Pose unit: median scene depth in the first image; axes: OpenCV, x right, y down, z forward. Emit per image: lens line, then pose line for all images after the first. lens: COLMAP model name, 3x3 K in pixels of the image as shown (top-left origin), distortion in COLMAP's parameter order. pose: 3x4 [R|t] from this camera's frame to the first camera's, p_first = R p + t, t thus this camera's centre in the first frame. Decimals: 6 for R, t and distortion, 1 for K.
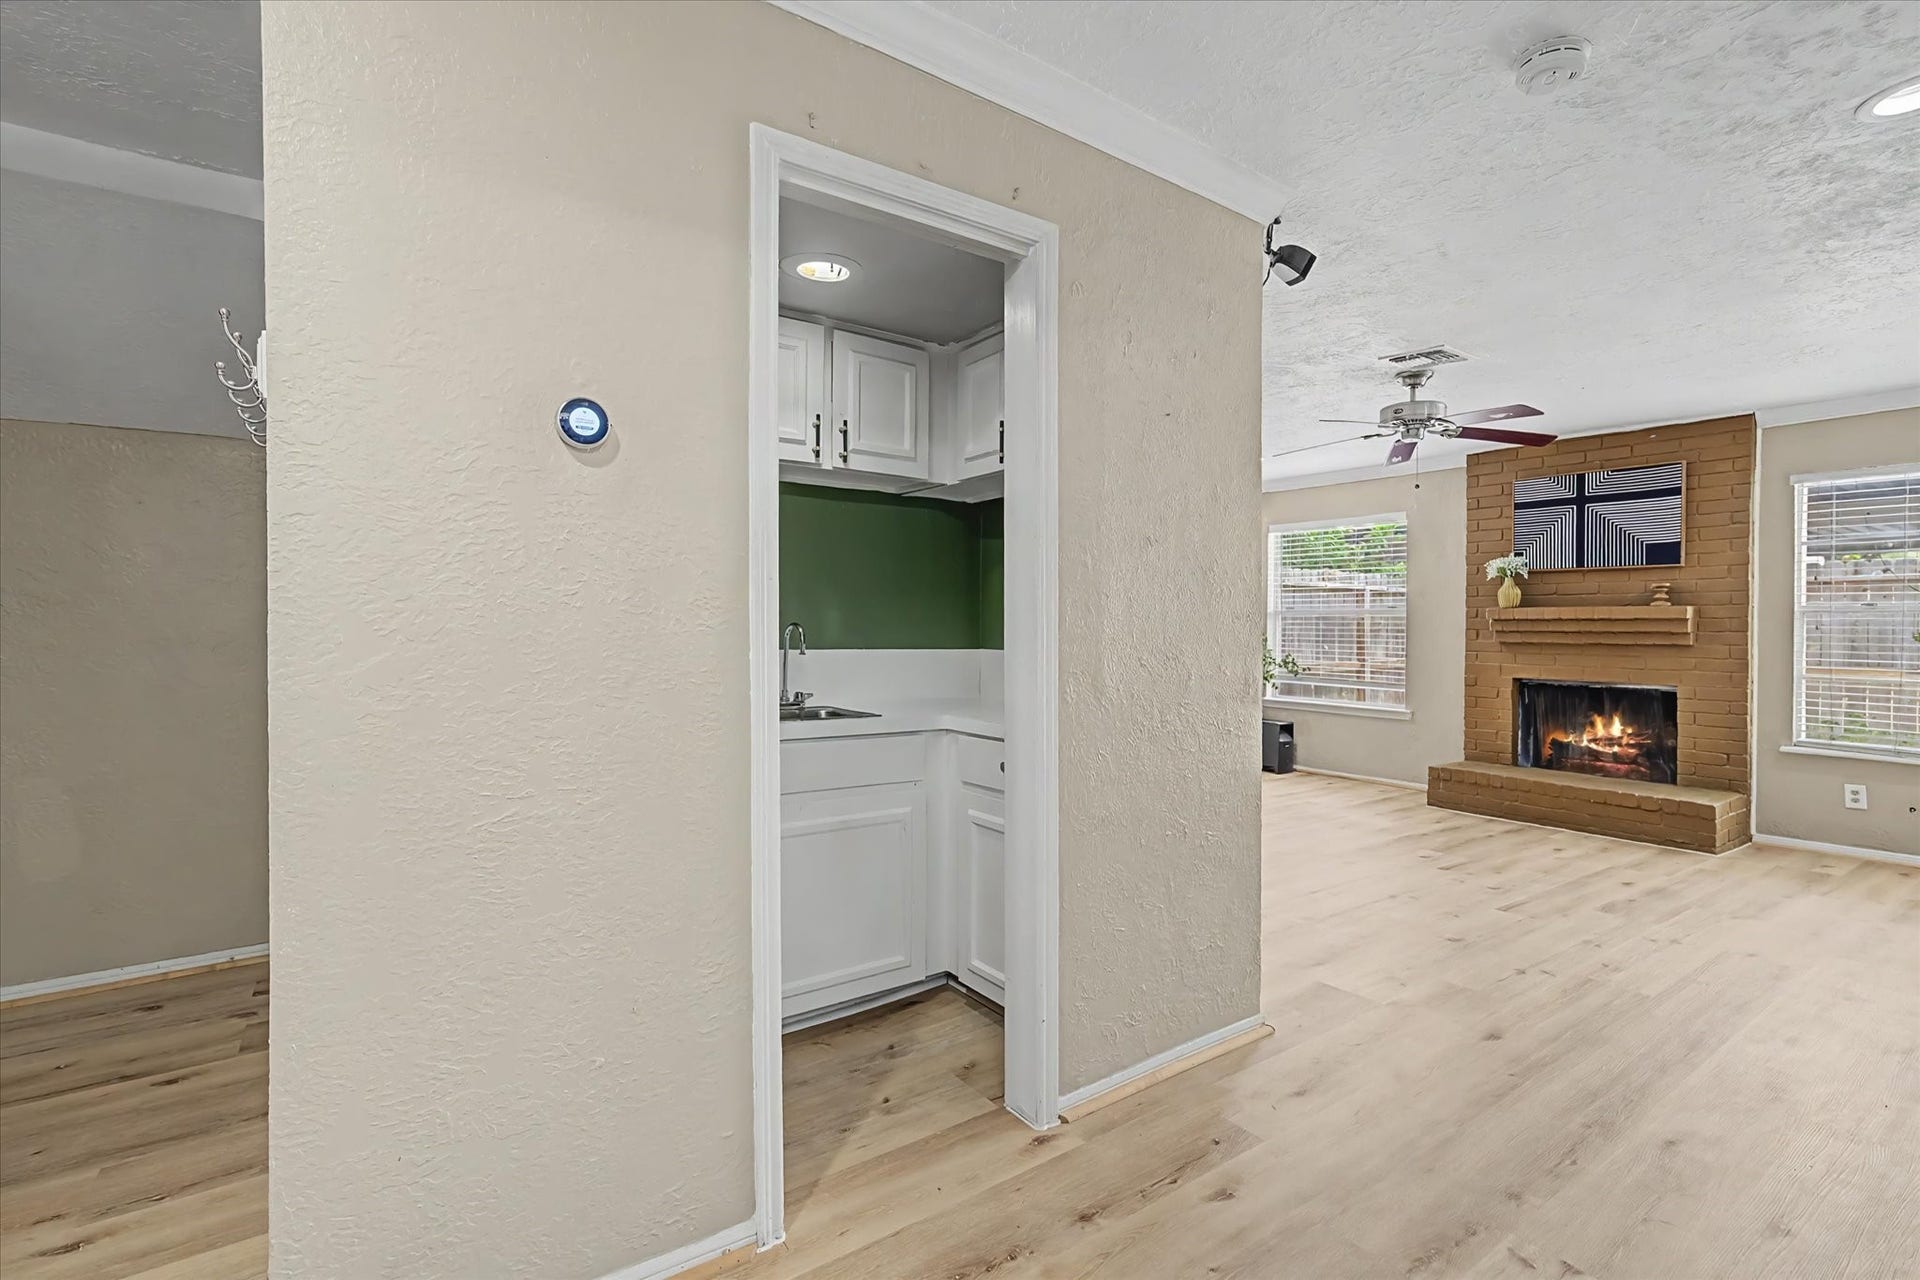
lens RADIAL K [[821.3, 0, 967.7], [0, 821.3, 628.6], [0, 0, 1]] dist [-0.000823, 0.000469]
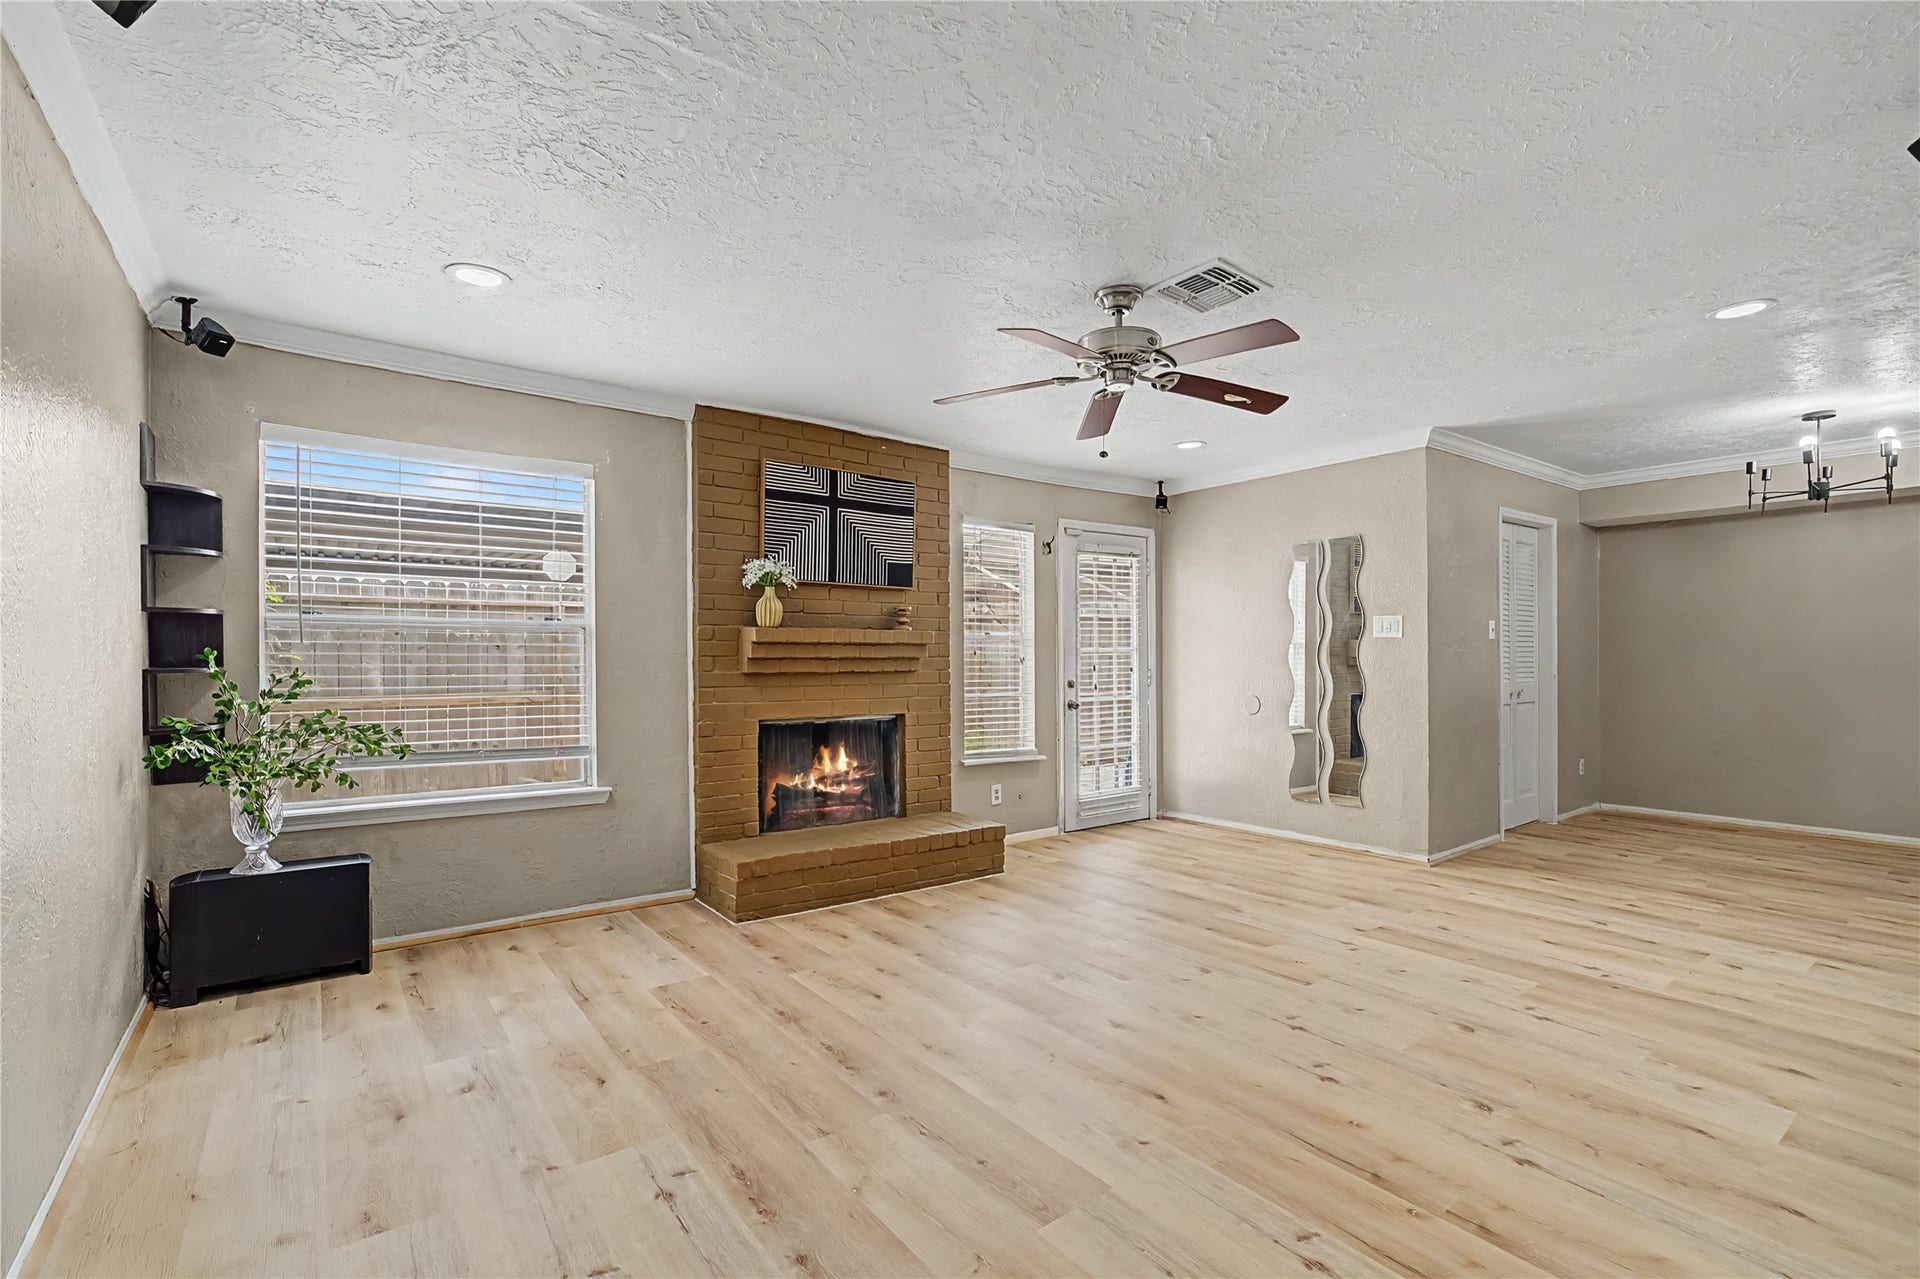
lens RADIAL K [[878.3, 0, 969.6], [0, 878.3, 649.6], [0, 0, 1]] dist [0.000974, 0.000228]
pose [[-0.045528, 0.000585, 0.998963, -0.164632], [0.000037, 1.000000, -0.000584, -0.004111], [-0.998963, 0.000011, -0.045528, 0.913370]]
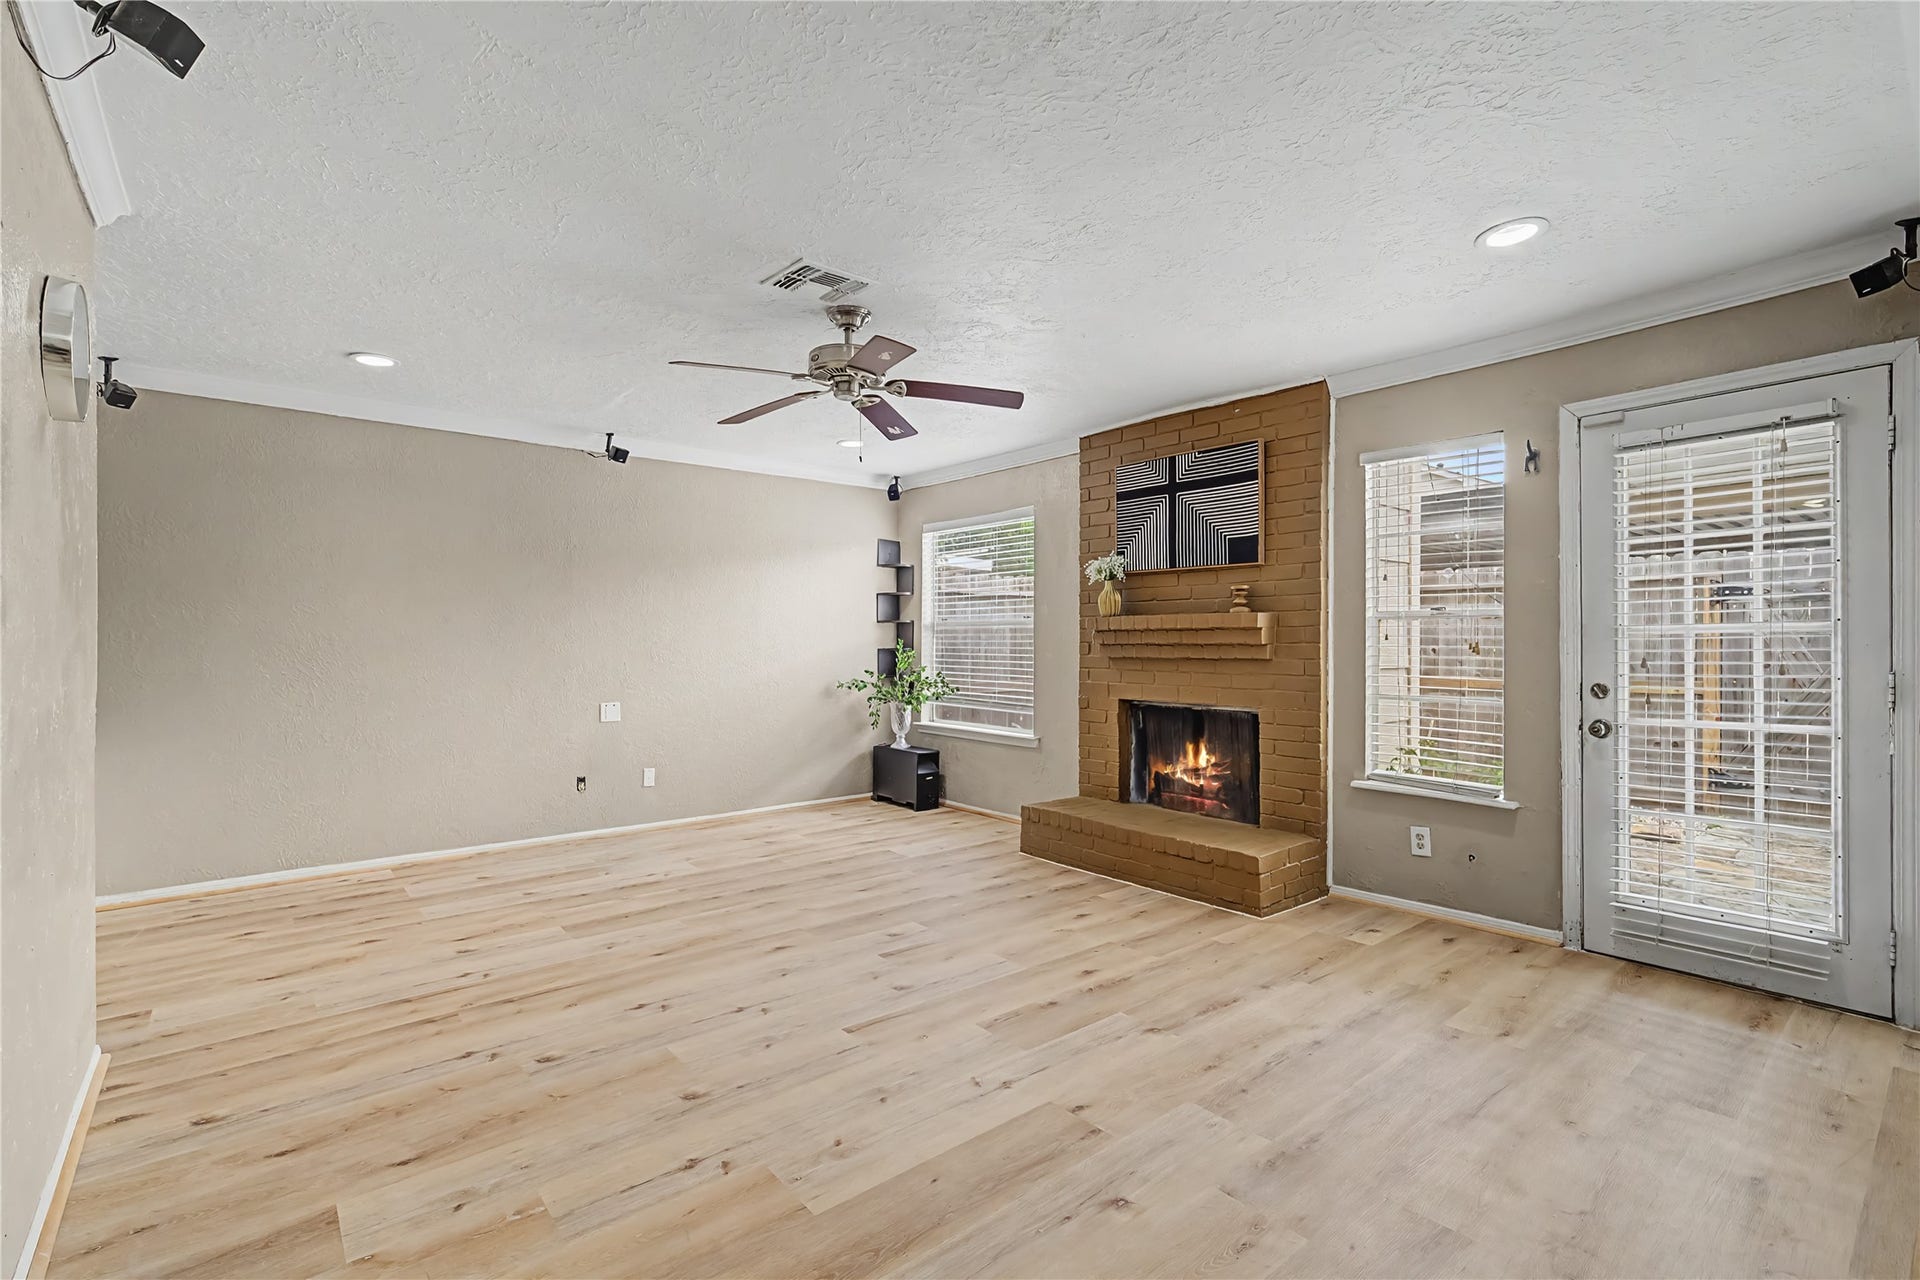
lens RADIAL K [[830.8, 0, 933.2], [0, 830.8, 641.9], [0, 0, 1]] dist [-0.000015, 0.000035]
pose [[0.996878, -0.009508, 0.078389, 0.439200], [0.009659, 0.999952, -0.001558, 0.000657], [-0.078370, 0.002310, 0.996922, 0.170511]]
